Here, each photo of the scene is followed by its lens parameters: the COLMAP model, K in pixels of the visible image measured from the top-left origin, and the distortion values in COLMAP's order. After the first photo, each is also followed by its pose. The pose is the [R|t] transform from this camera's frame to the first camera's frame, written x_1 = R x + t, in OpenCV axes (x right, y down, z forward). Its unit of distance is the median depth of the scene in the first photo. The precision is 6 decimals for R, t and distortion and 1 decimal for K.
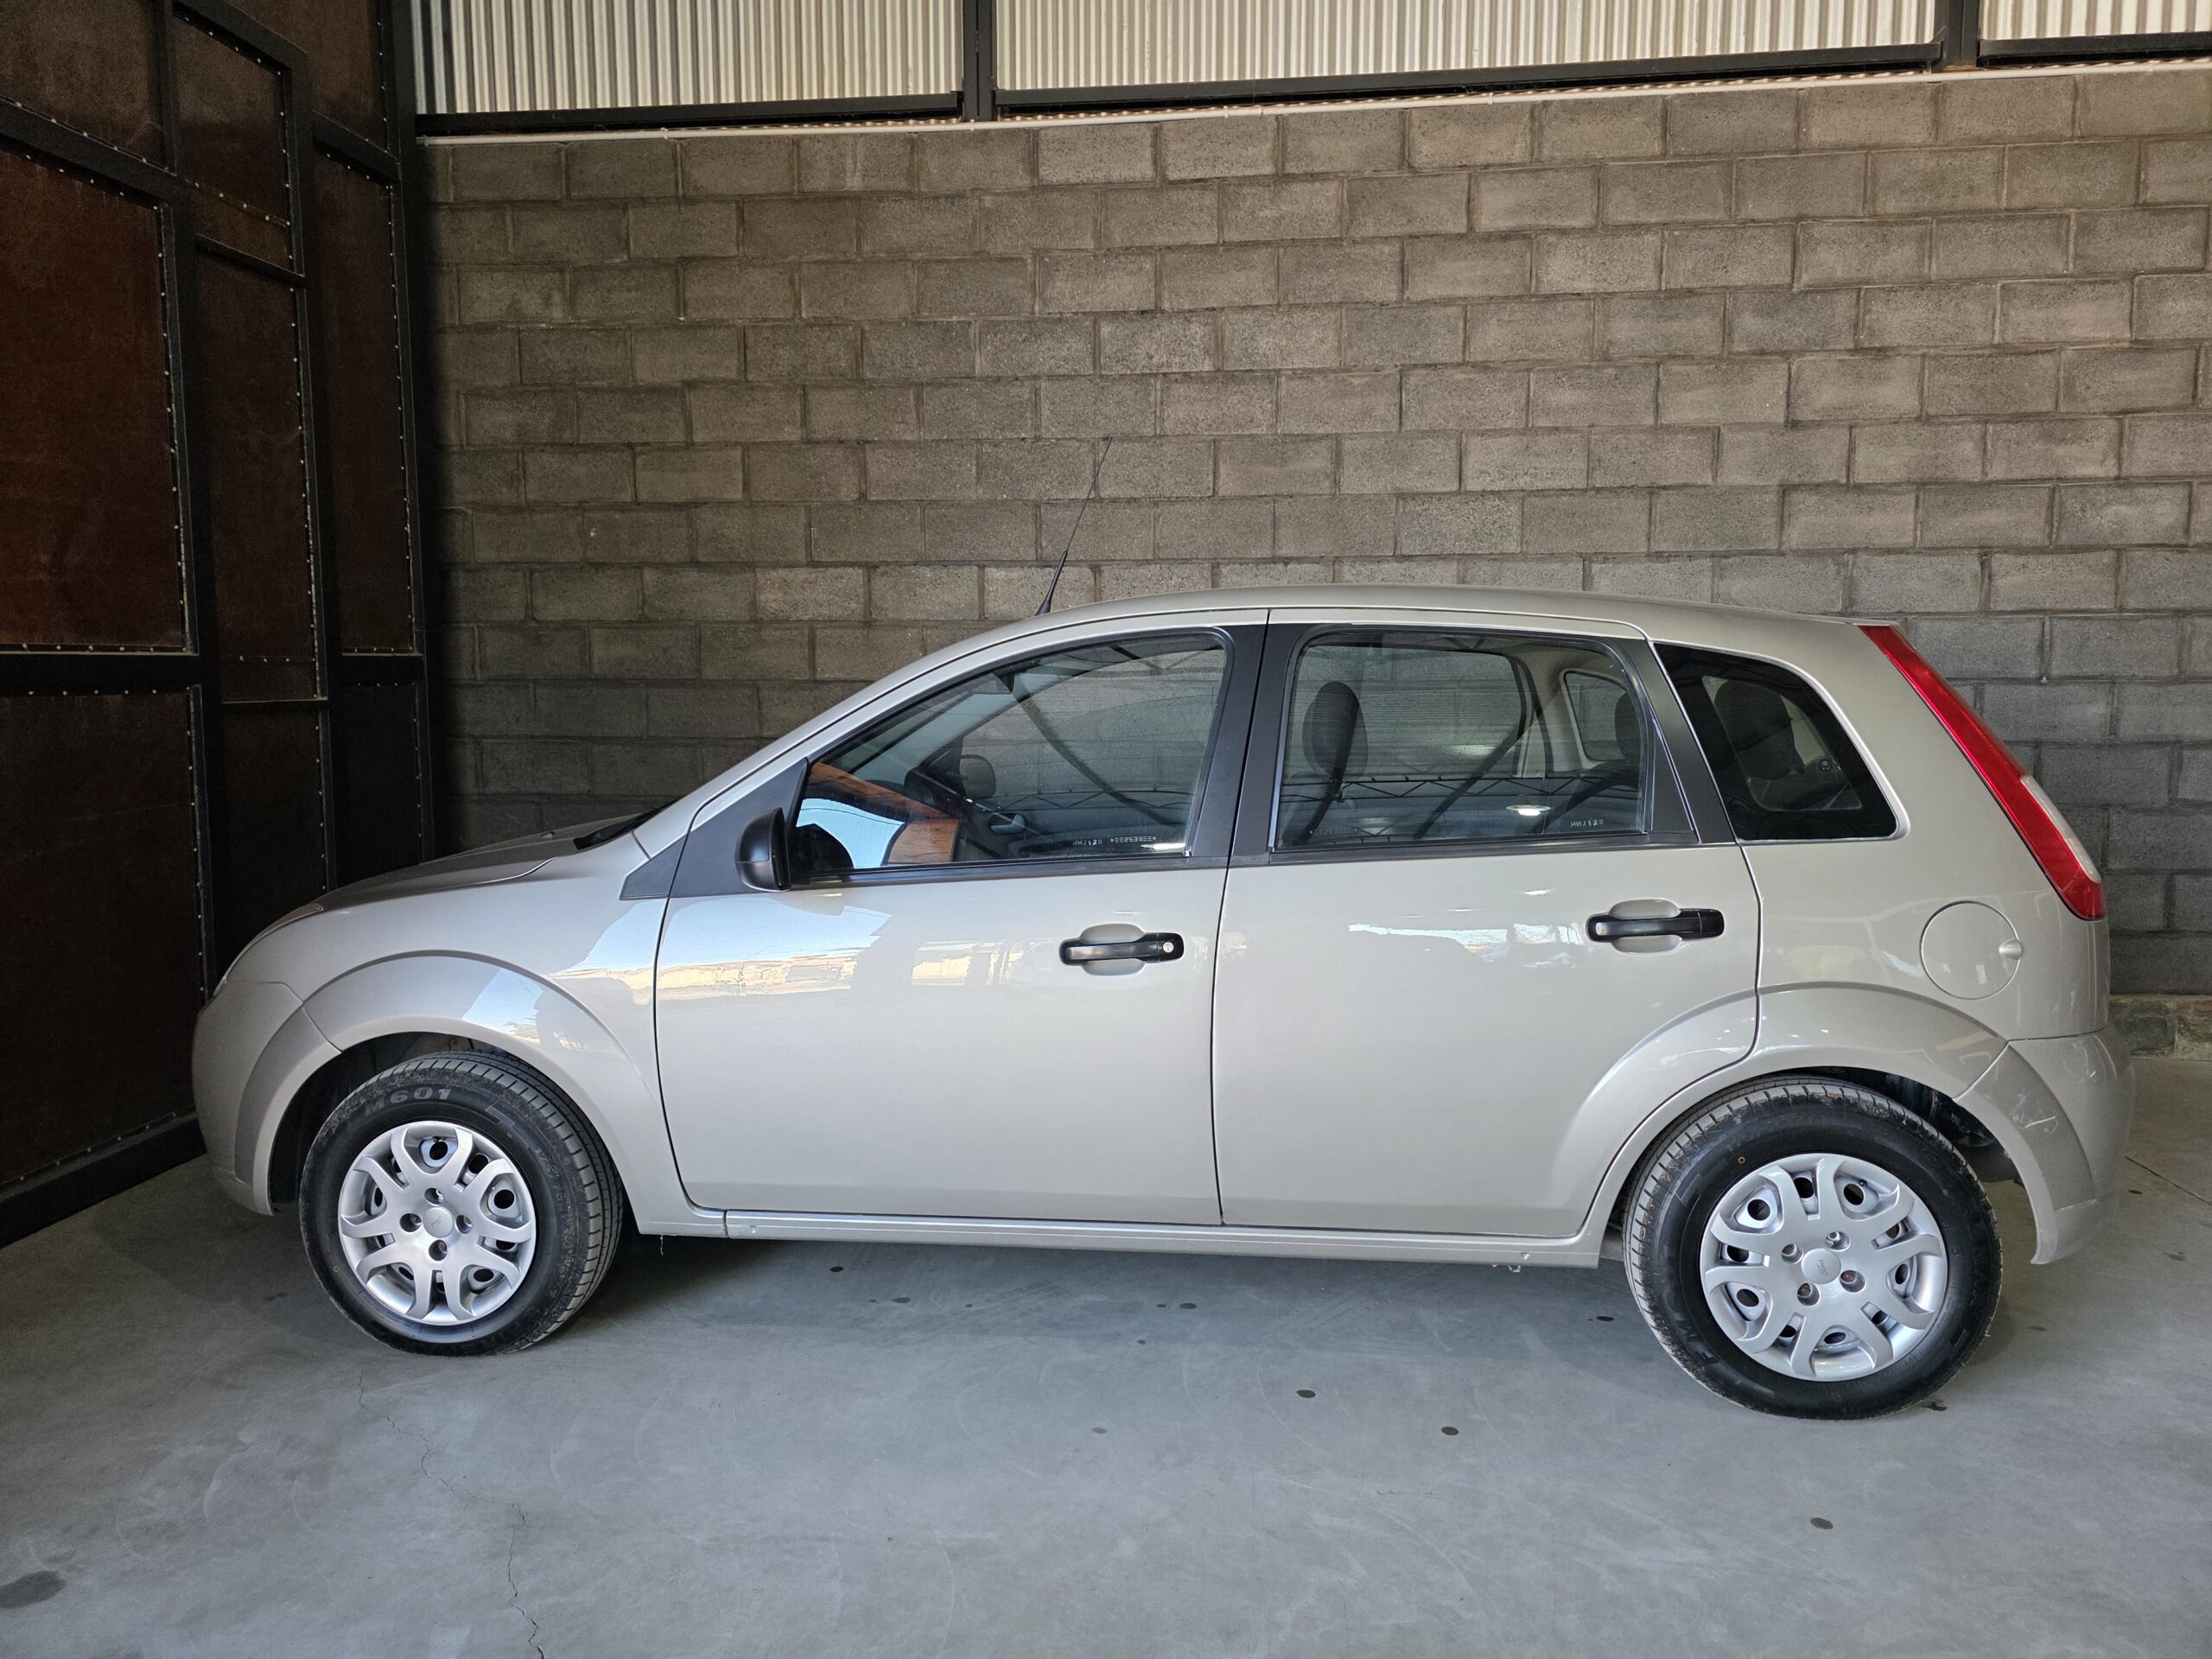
lens RADIAL K [[1478.1, 0, 1114.2], [0, 1478.1, 813.0], [0, 0, 1]] dist [0.059631, -0.059538]
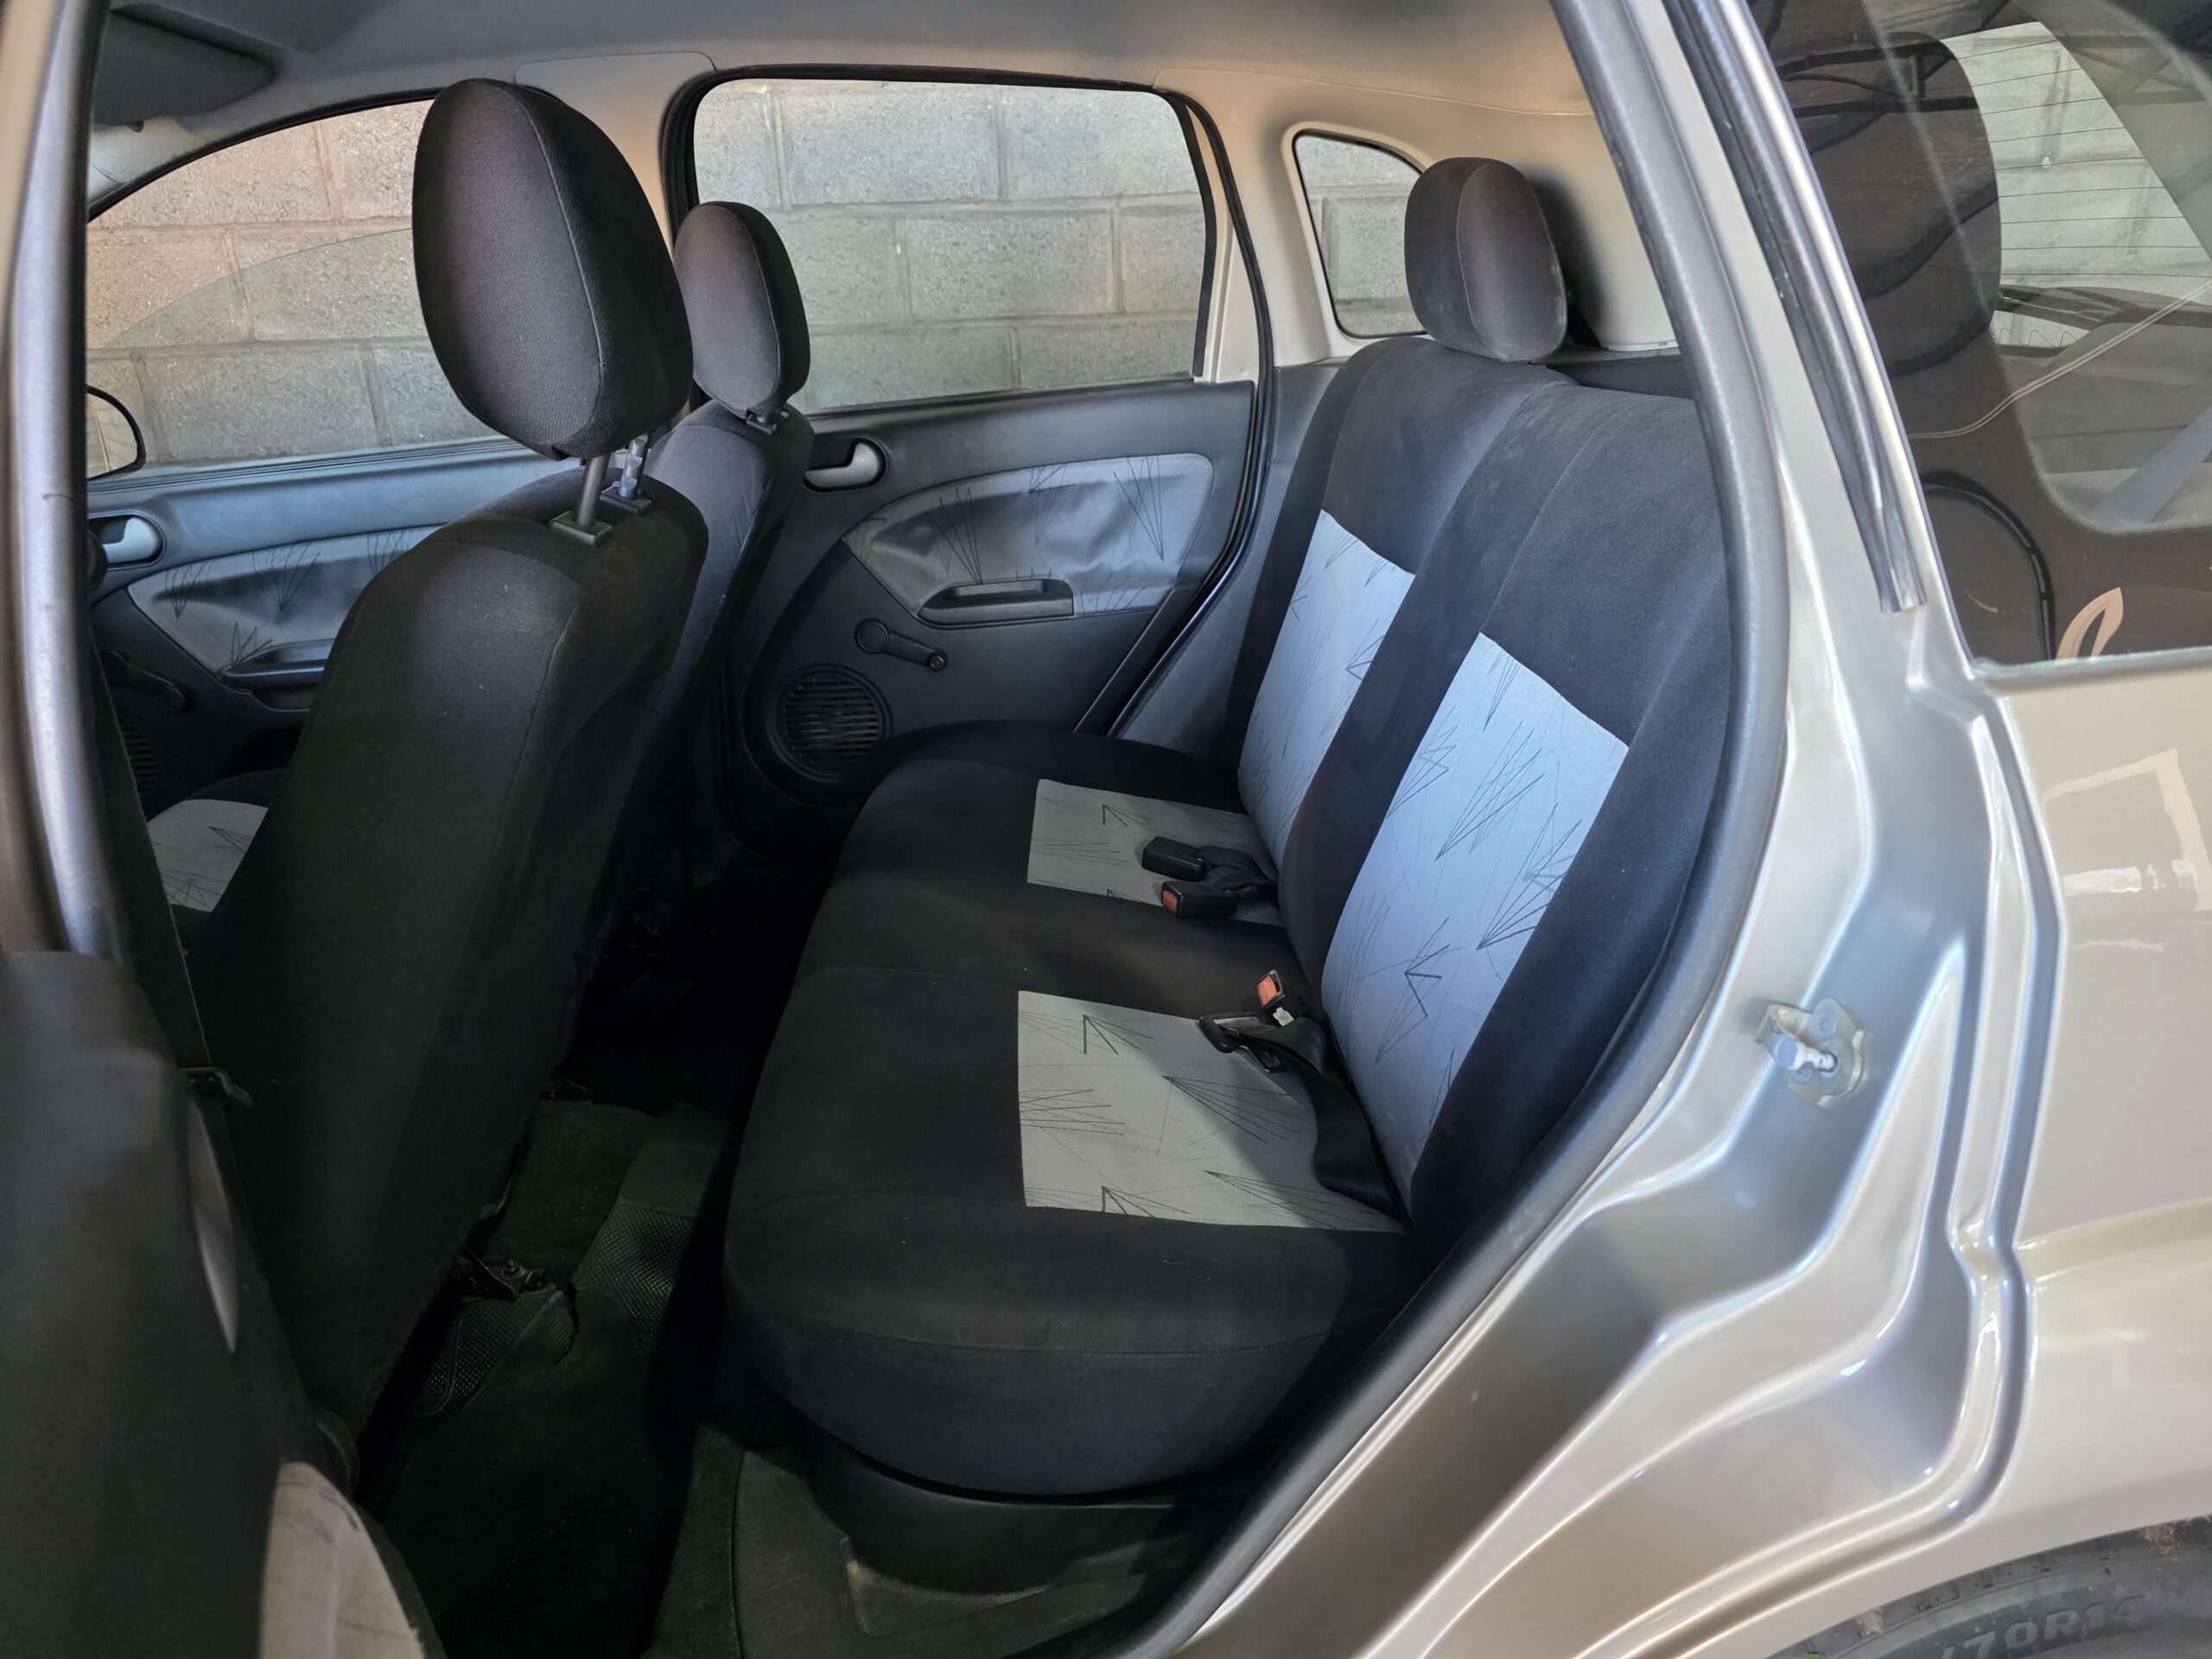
lens RADIAL K [[1478.1, 0, 1114.2], [0, 1478.1, 813.0], [0, 0, 1]] dist [0.059631, -0.059538]
pose [[0.986095, -0.097202, 0.134792, 0.129133], [0.057301, 0.960234, 0.273251, -0.018576], [-0.155992, -0.261728, 0.952452, 0.400492]]
